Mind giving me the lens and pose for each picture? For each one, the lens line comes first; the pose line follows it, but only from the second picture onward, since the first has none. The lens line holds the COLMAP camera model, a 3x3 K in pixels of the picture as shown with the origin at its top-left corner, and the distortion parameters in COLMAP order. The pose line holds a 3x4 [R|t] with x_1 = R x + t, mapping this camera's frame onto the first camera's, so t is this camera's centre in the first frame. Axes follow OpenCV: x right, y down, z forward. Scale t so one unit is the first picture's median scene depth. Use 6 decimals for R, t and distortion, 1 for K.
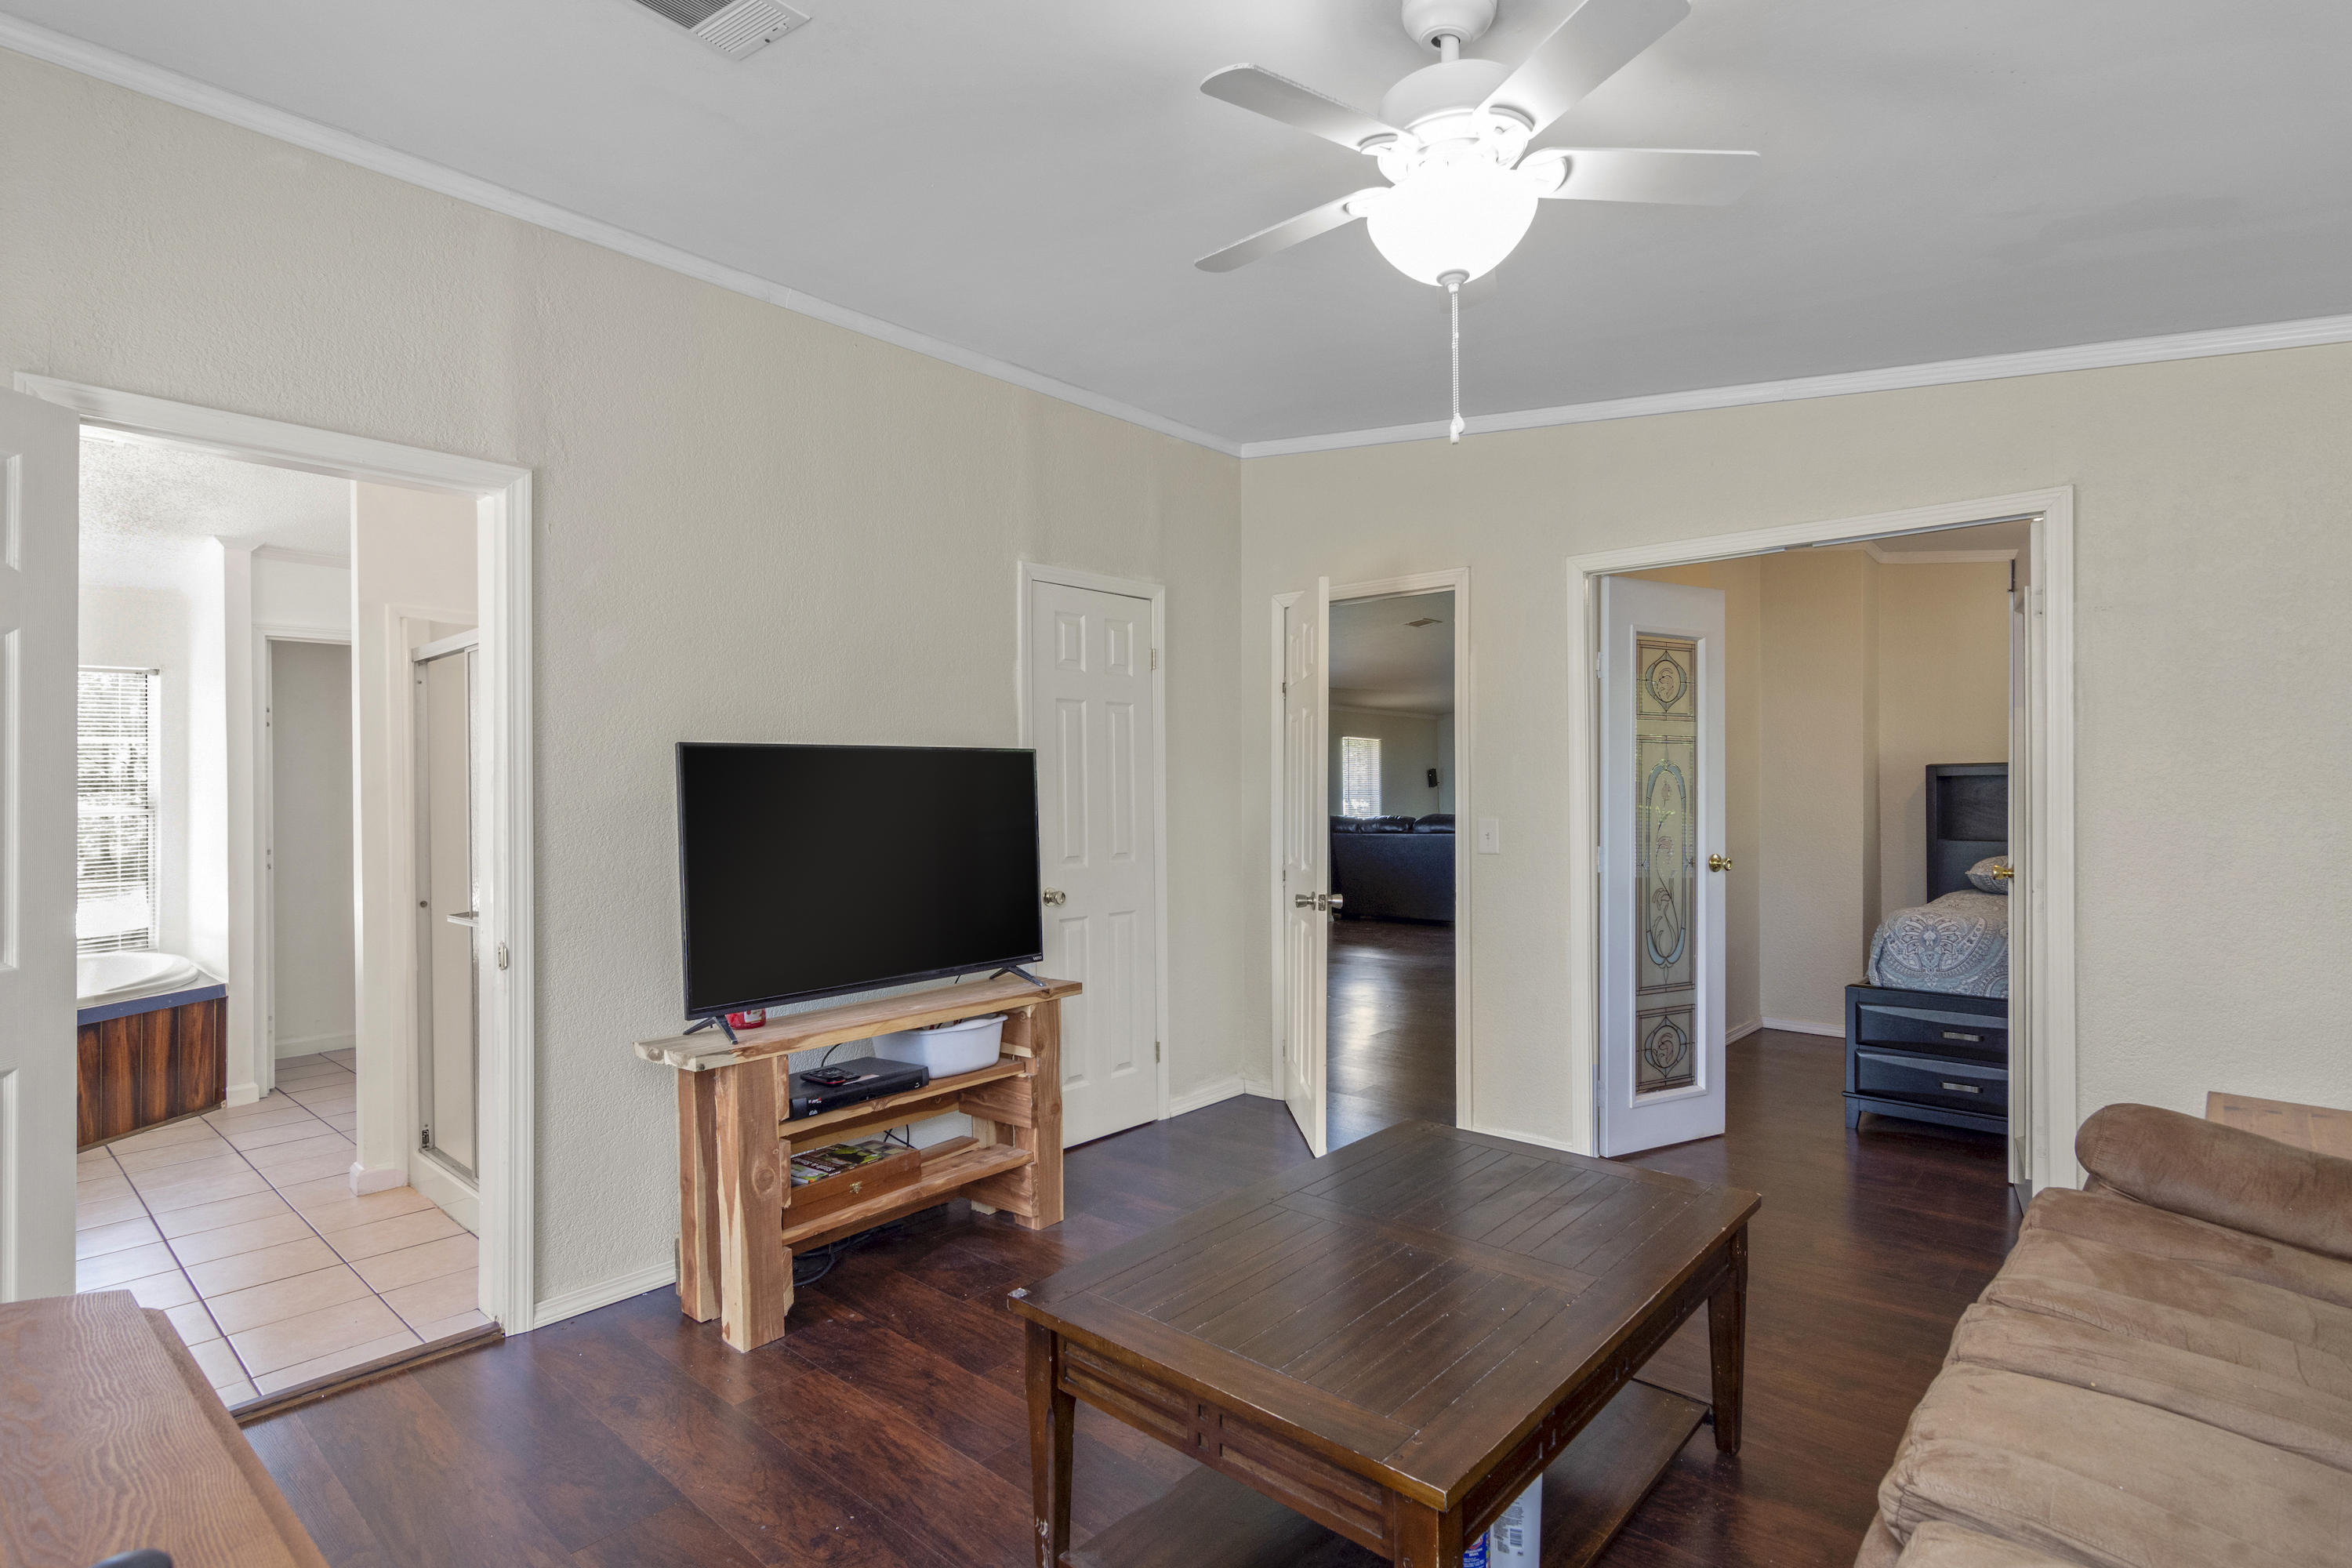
lens RADIAL K [[1136.5, 0, 1176.0], [0, 1136.5, 784.0], [0, 0, 1]] dist [0.023342, 0.000418]
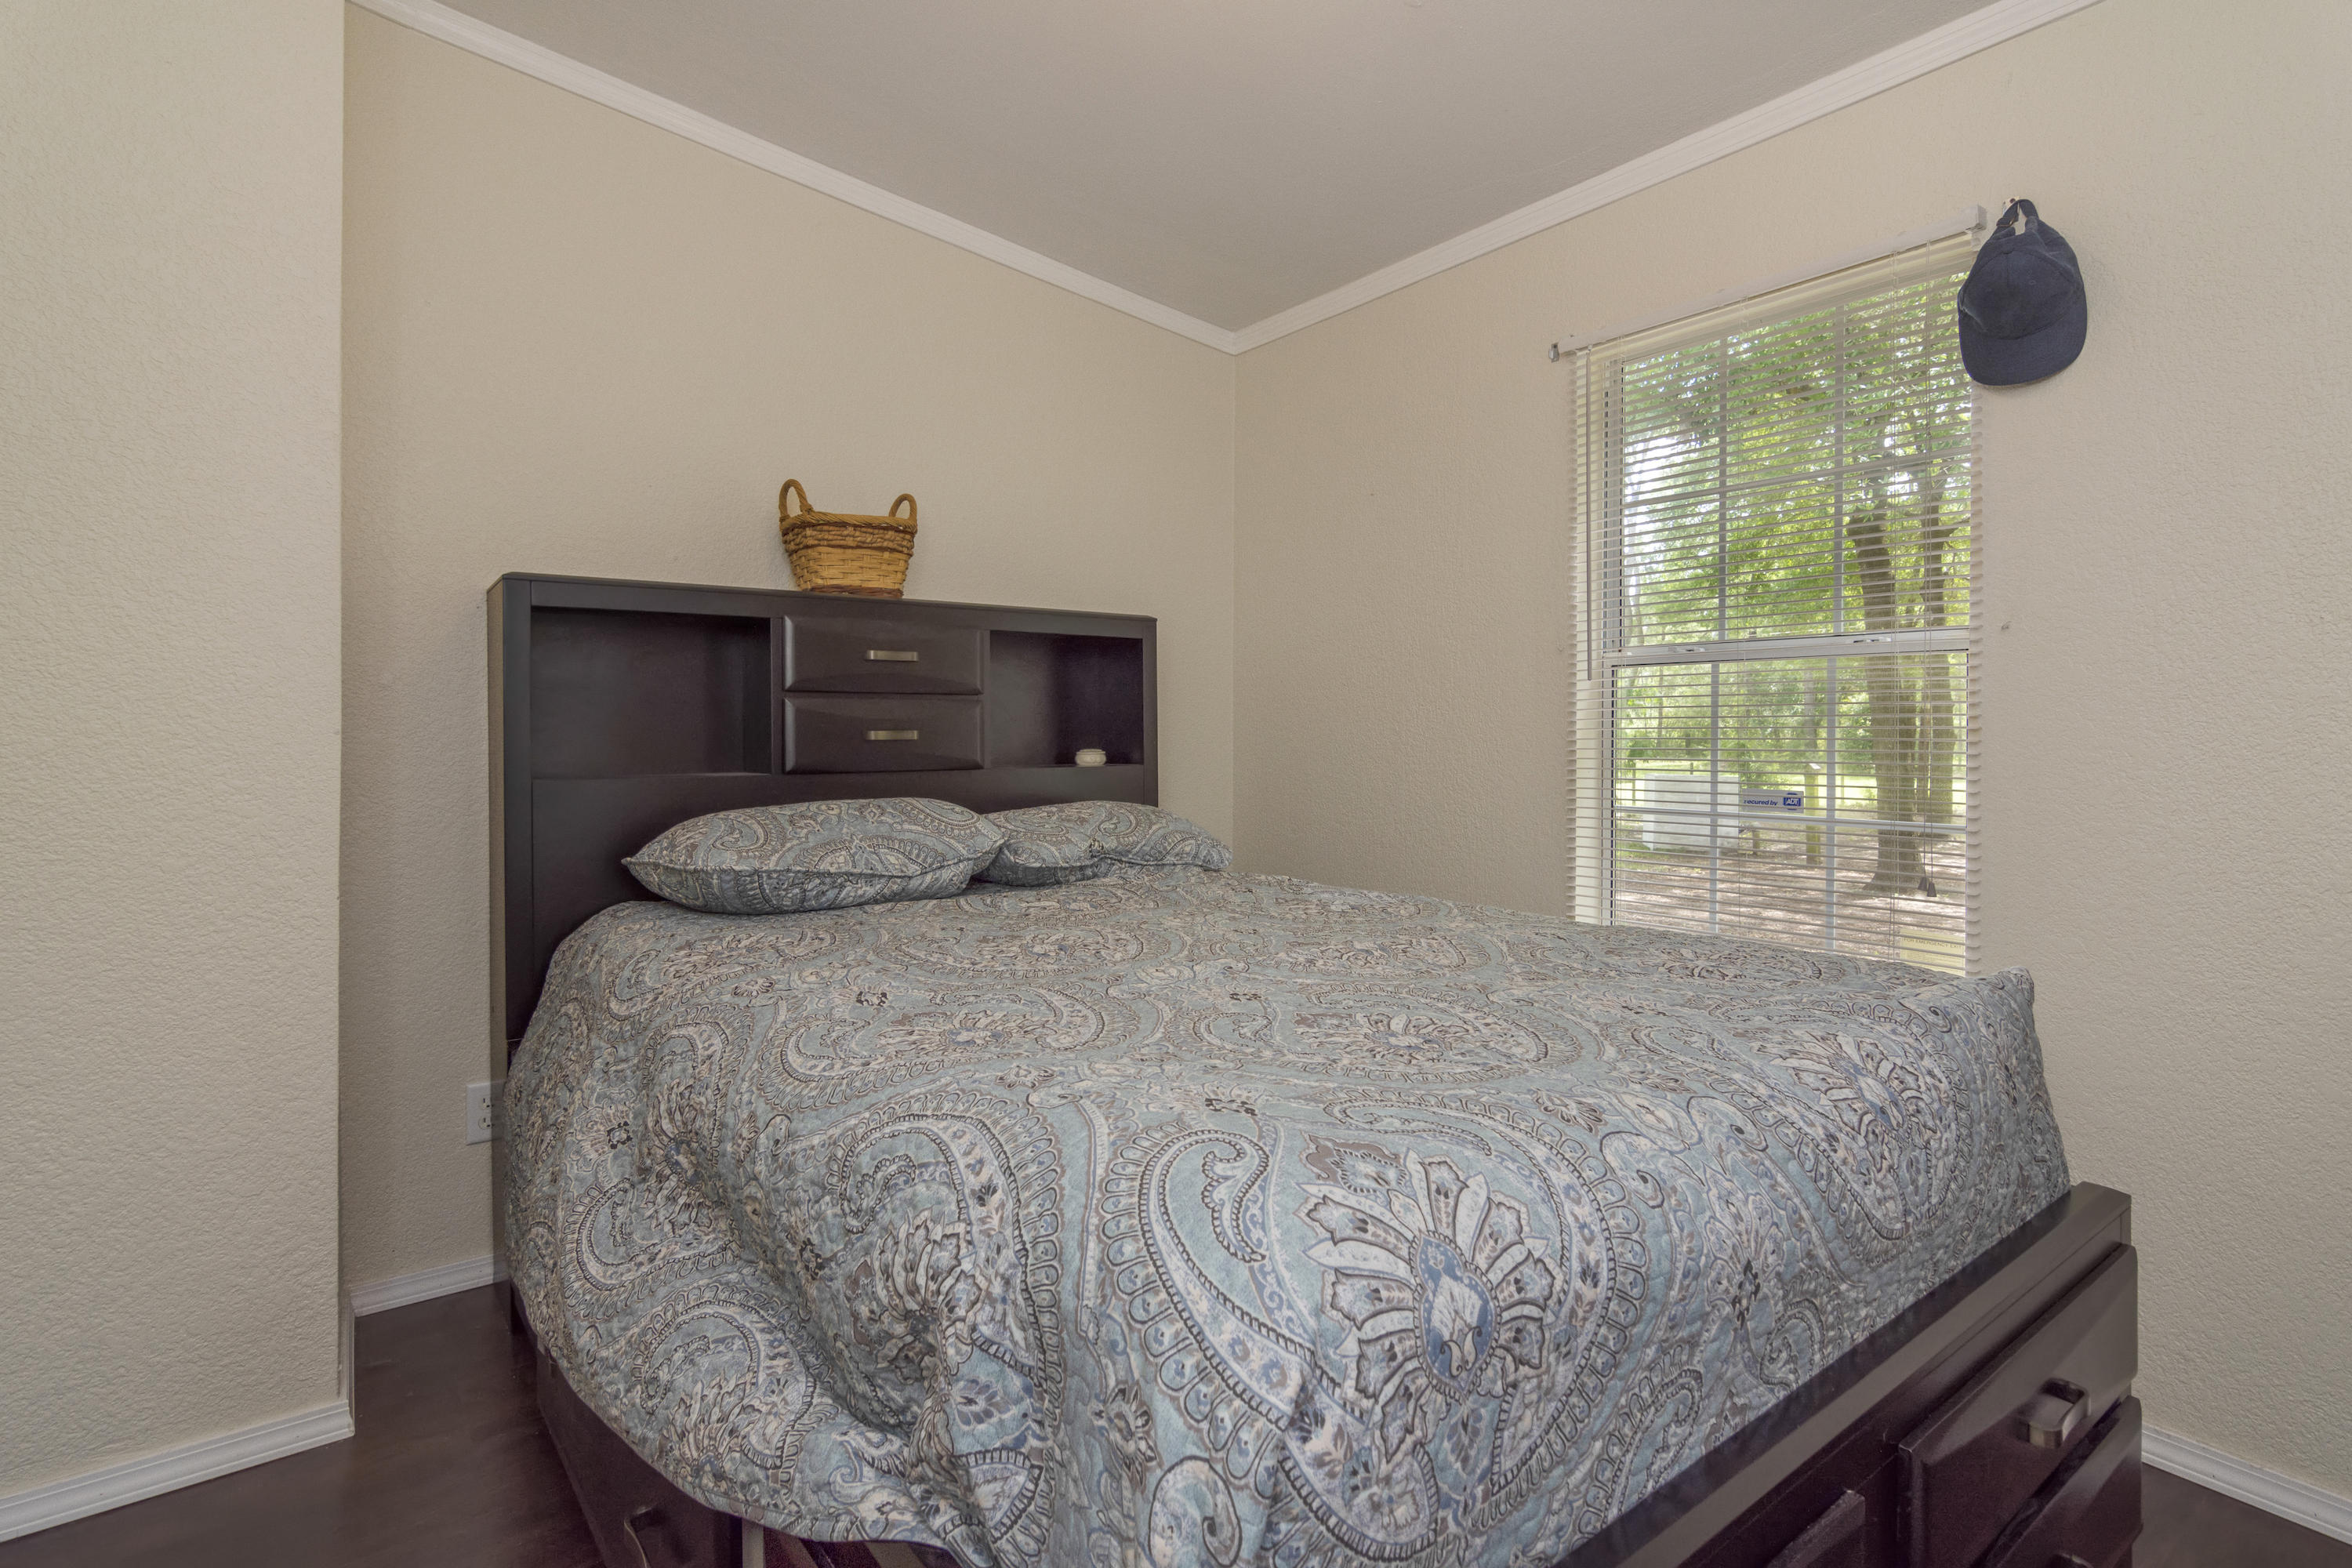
lens RADIAL K [[1133.9, 0, 1171.6], [0, 1133.9, 748.6], [0, 0, 1]] dist [-0.005338, 0.002017]
pose [[0.210053, -0.008700, 0.977651, 0.495444], [-0.000358, 0.999960, 0.008975, 0.048634], [-0.977690, -0.002235, 0.210042, 1.031149]]
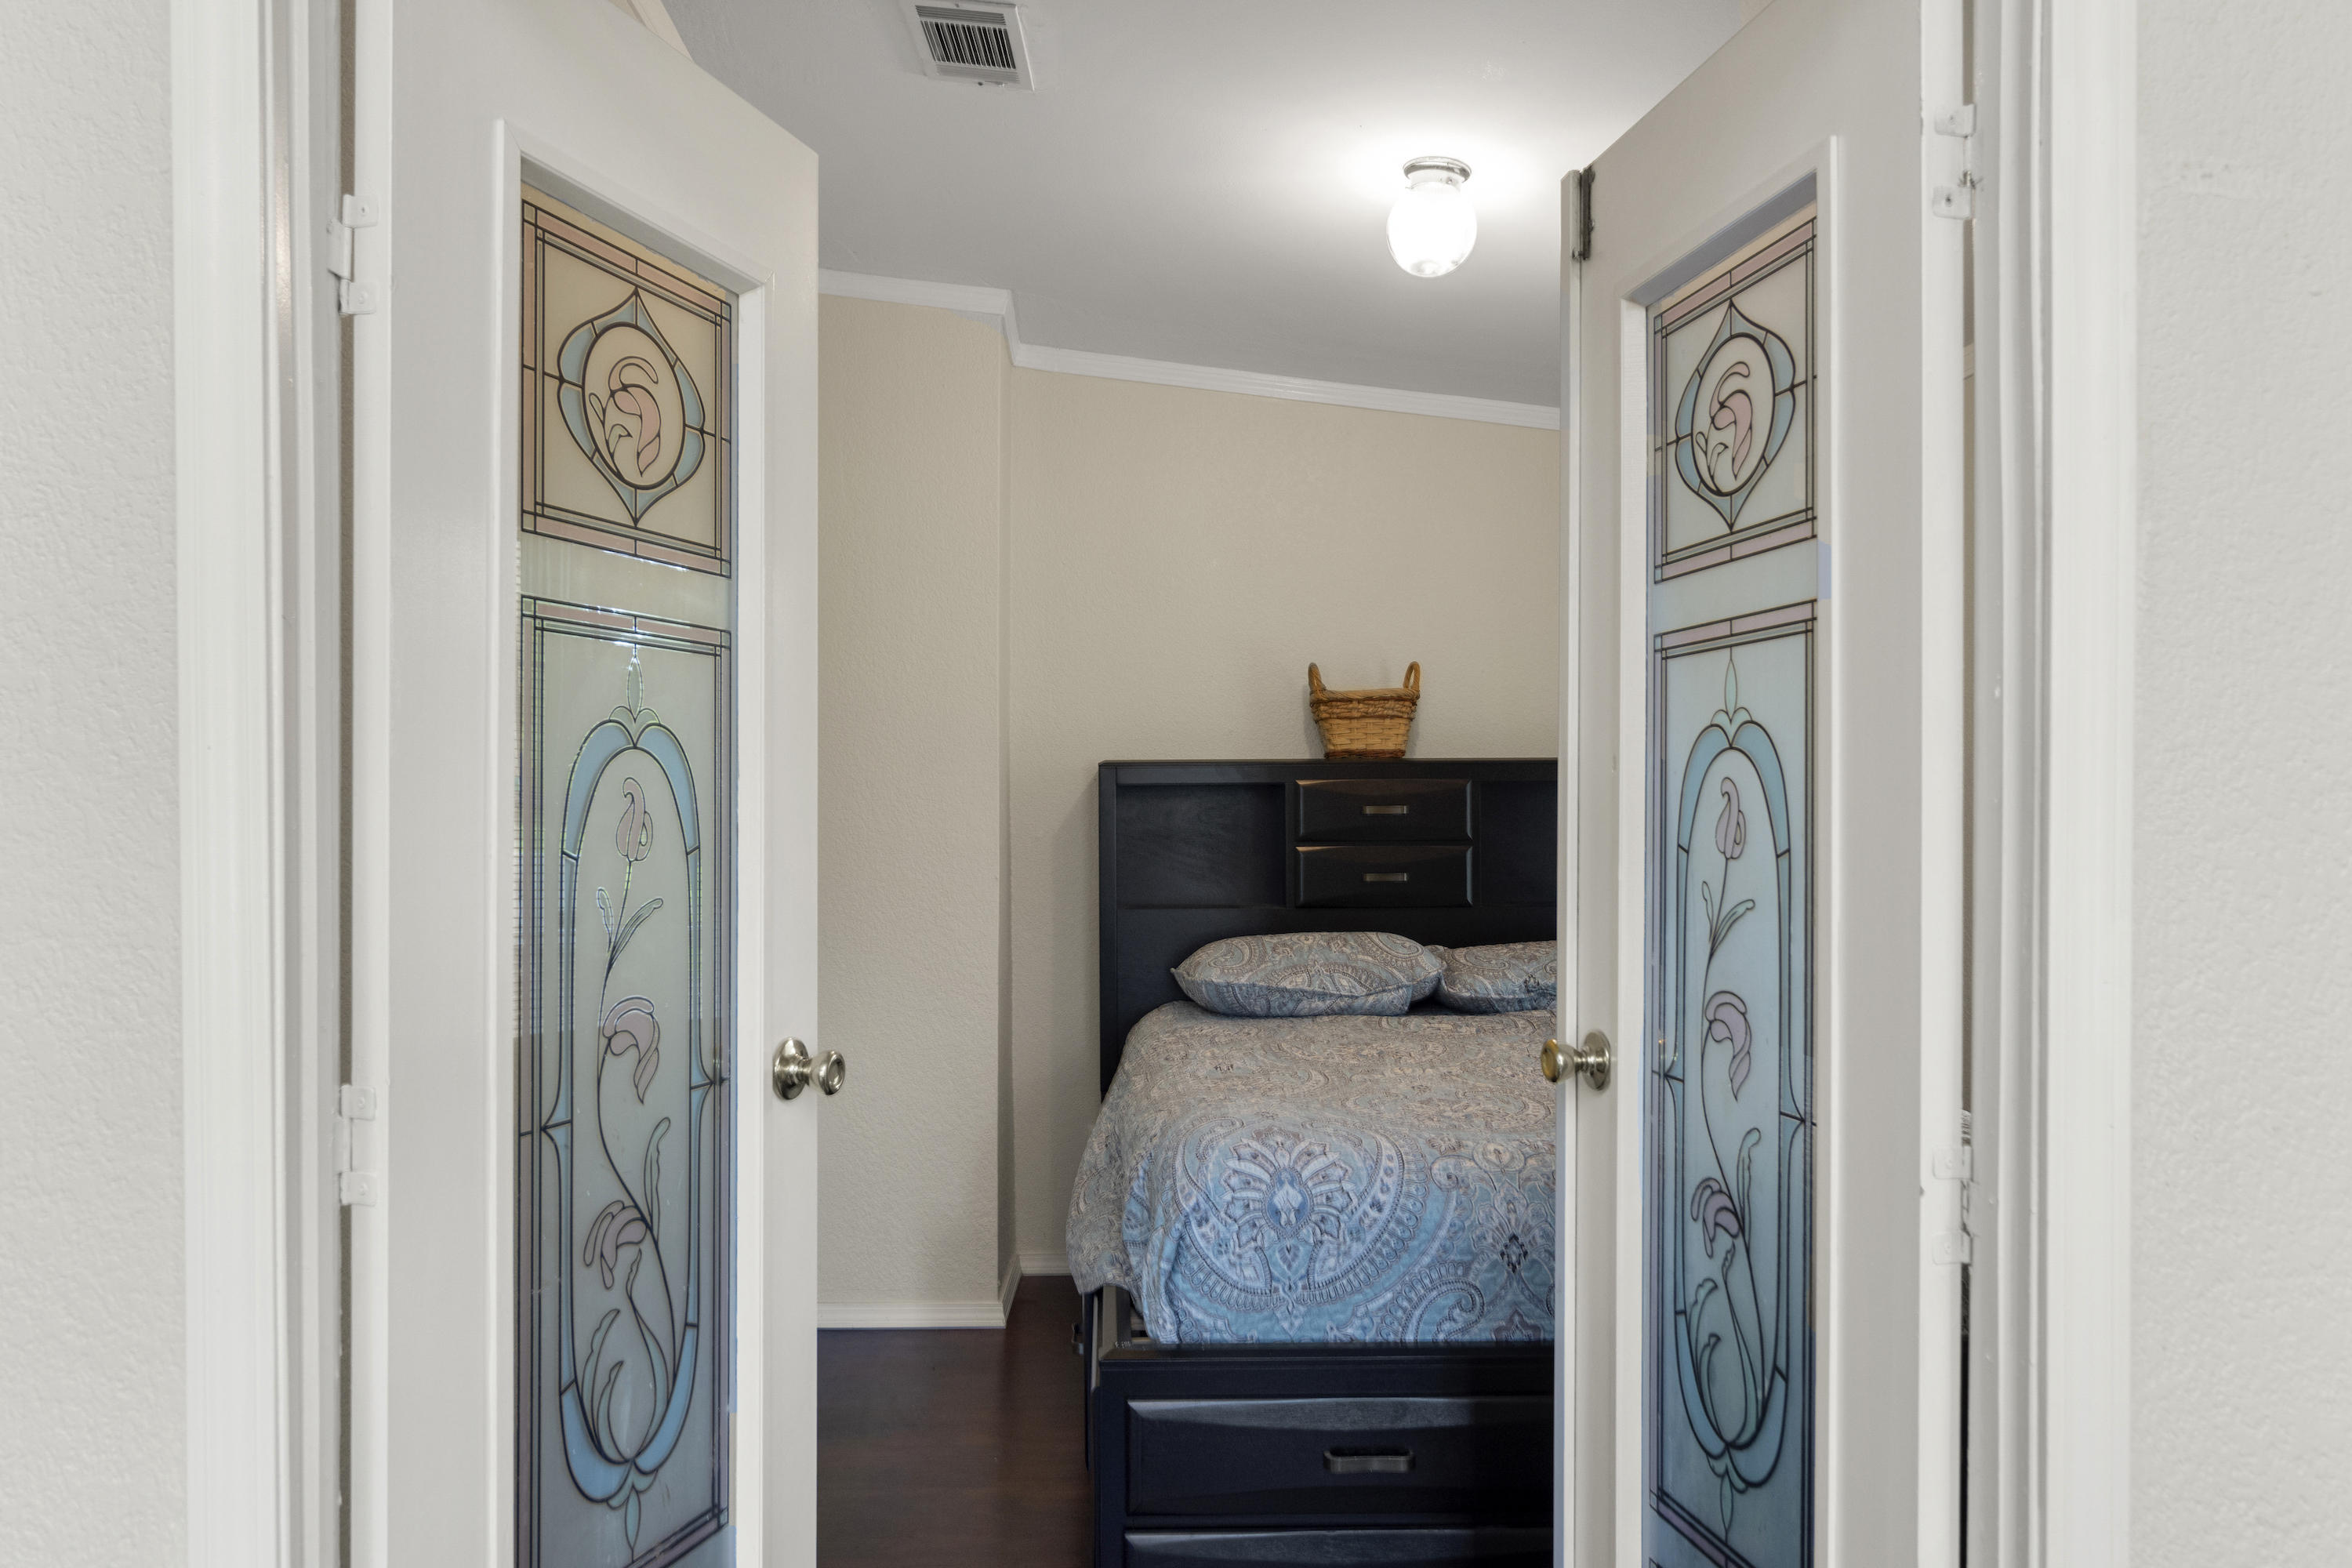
lens RADIAL K [[1685.1, 0, 1176.0], [0, 1685.1, 784.0], [0, 0, 1]] dist [-0.038890, 0.001238]
pose [[0.744512, 0.005816, 0.667584, 0.262744], [-0.000377, 0.999966, -0.008290, -0.000241], [-0.667609, 0.005920, 0.744488, 0.624491]]
